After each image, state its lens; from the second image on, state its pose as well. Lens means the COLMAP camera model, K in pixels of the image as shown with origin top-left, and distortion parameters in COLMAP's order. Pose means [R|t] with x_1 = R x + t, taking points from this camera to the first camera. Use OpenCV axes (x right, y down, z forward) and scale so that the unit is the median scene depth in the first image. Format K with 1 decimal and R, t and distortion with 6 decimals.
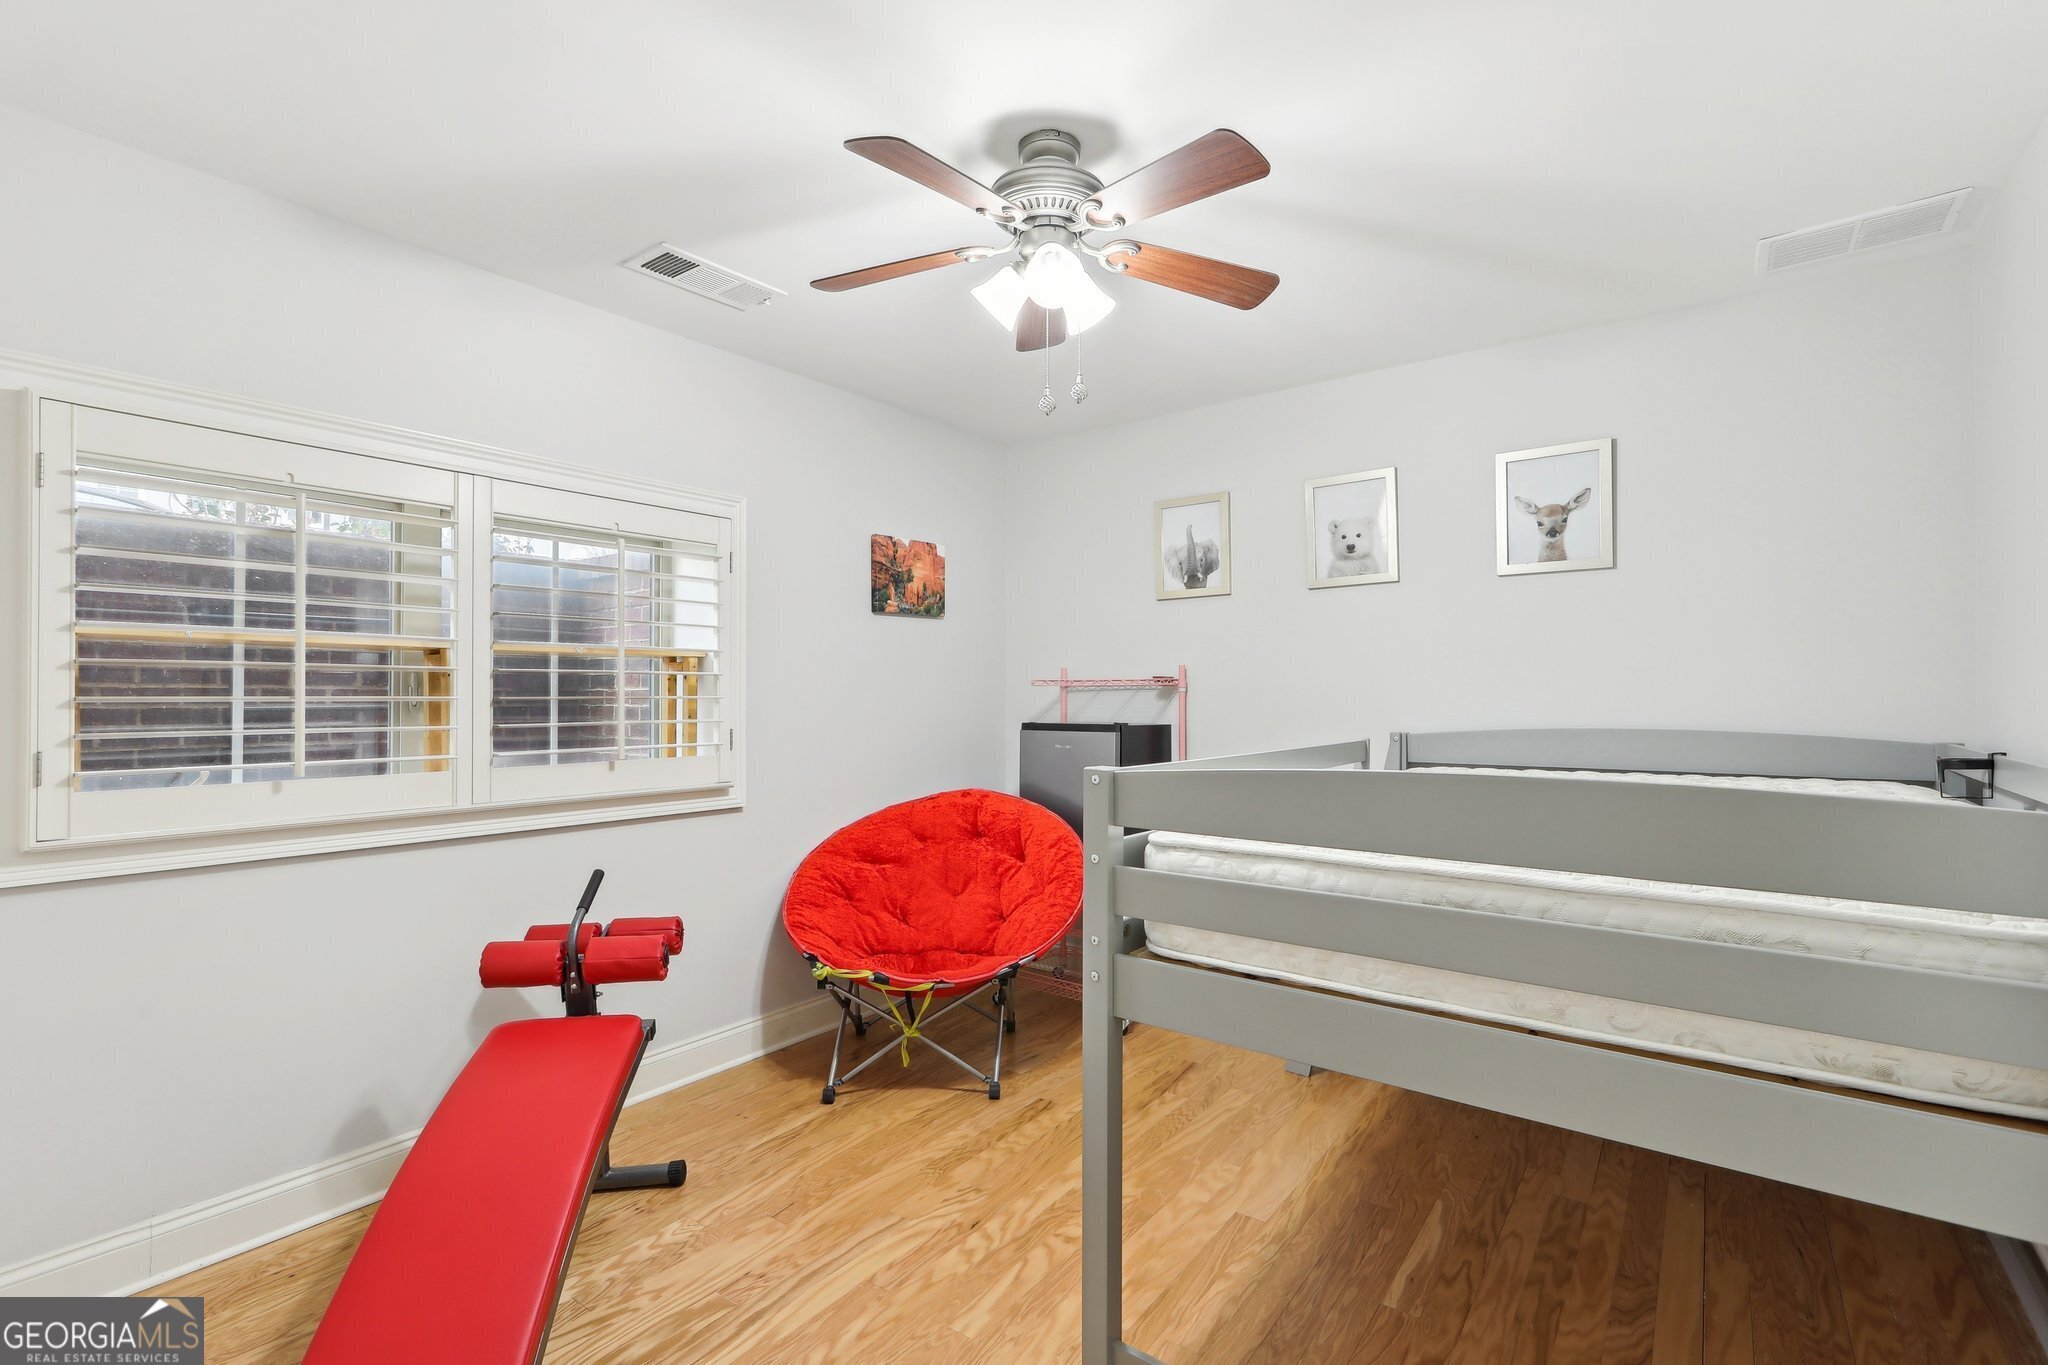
lens RADIAL K [[934.3, 0, 1026.3], [0, 934.3, 687.1], [0, 0, 1]] dist [-0.003352, 0.003329]
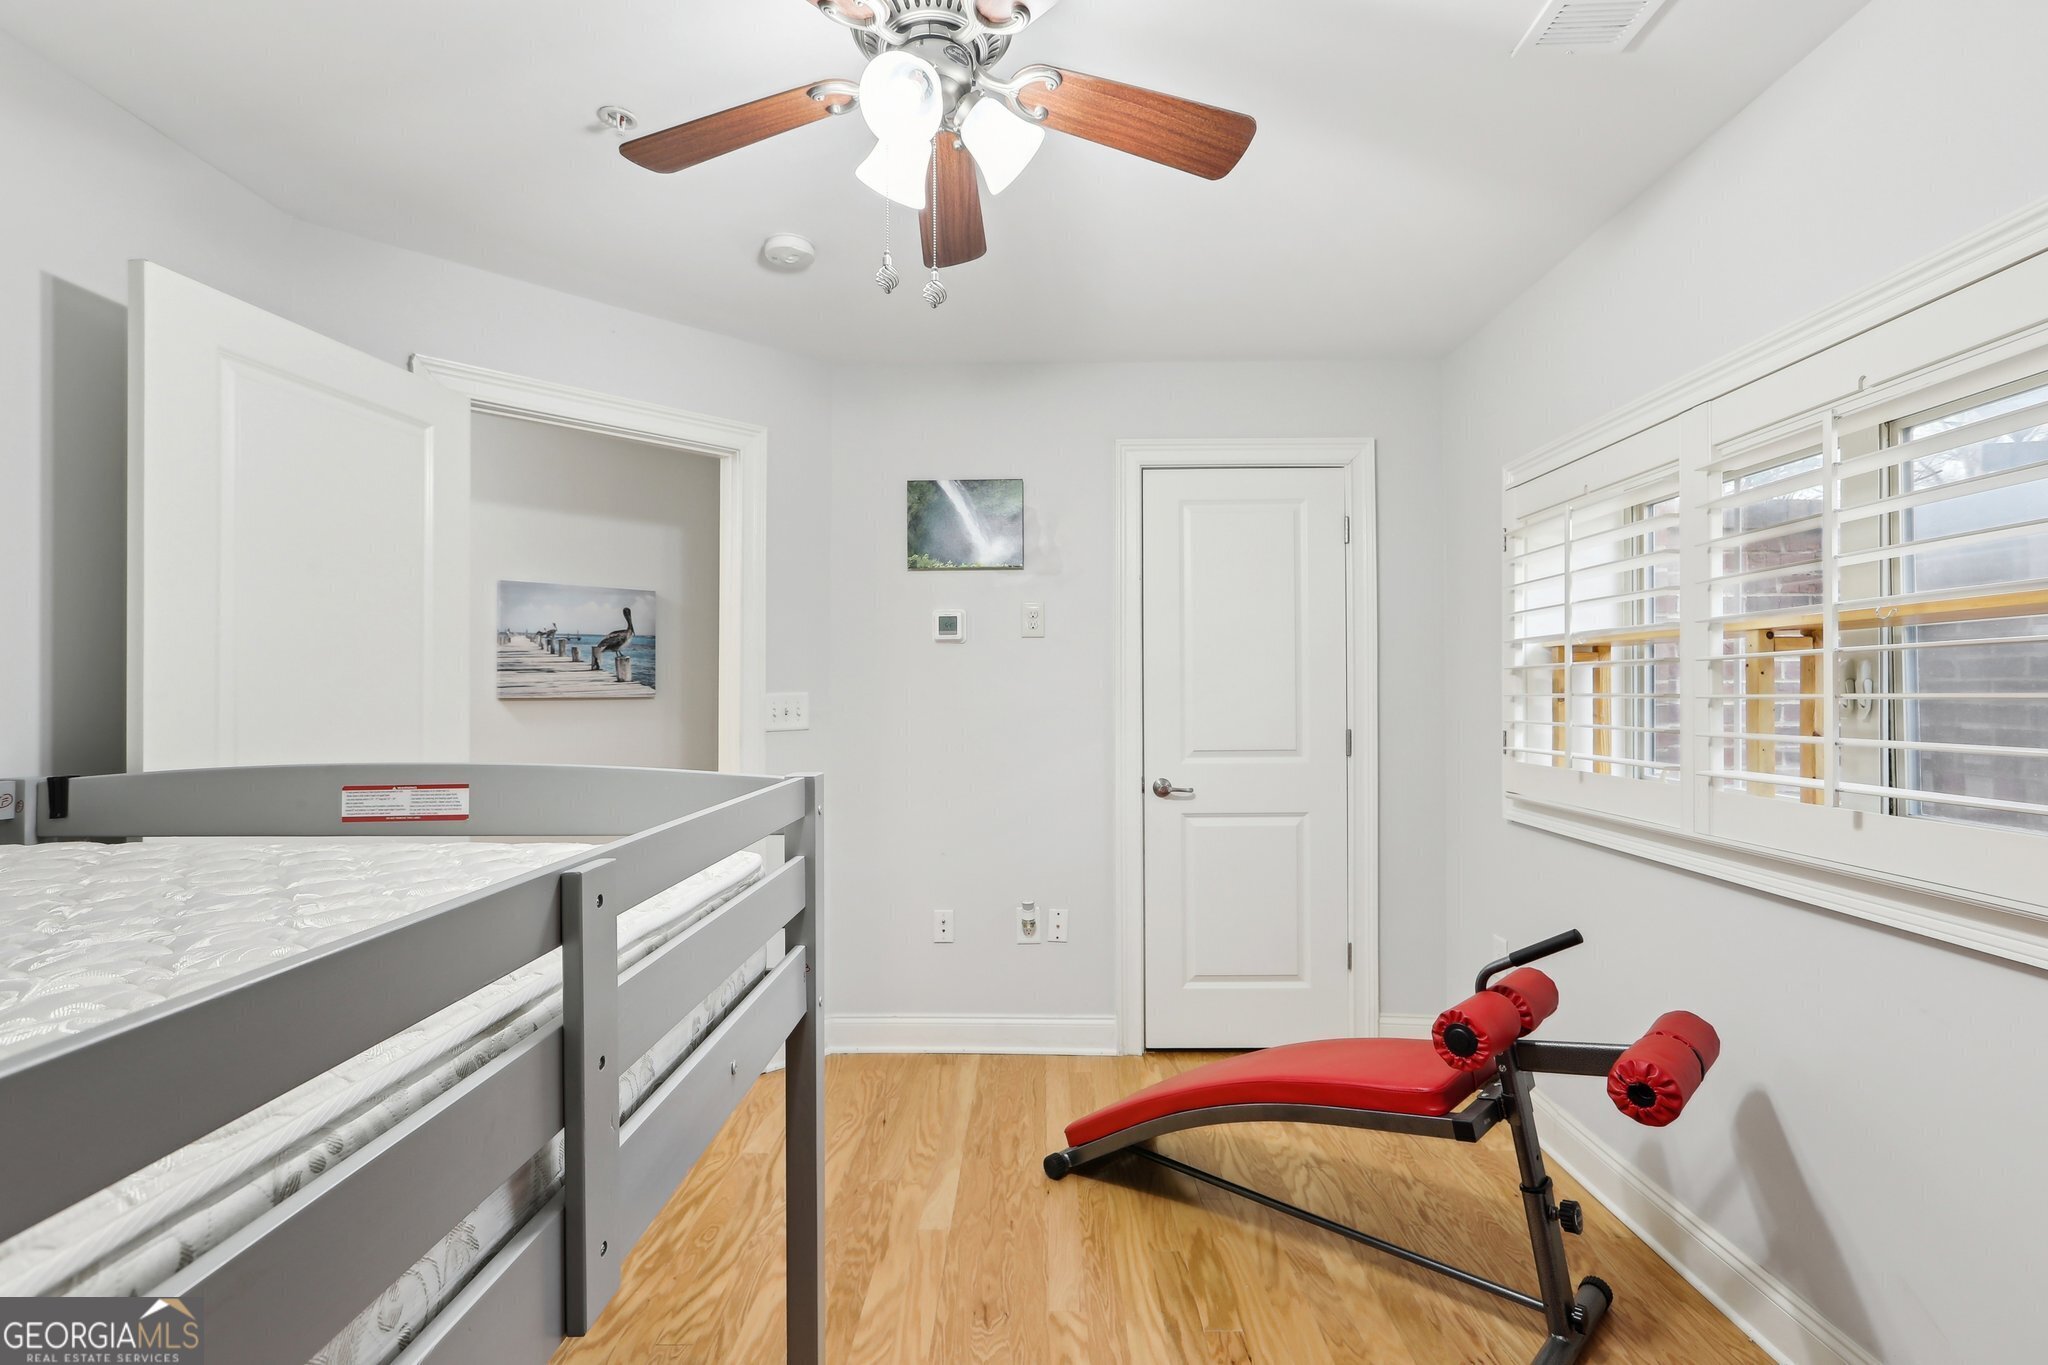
lens RADIAL K [[934.3, 0, 1028.6], [0, 934.3, 684.3], [0, 0, 1]] dist [-0.003352, 0.003329]
pose [[-0.810217, -0.000869, -0.586129, 0.384676], [0.006703, 0.999920, -0.010749, 0.009063], [0.586091, -0.012638, -0.810147, 1.622775]]
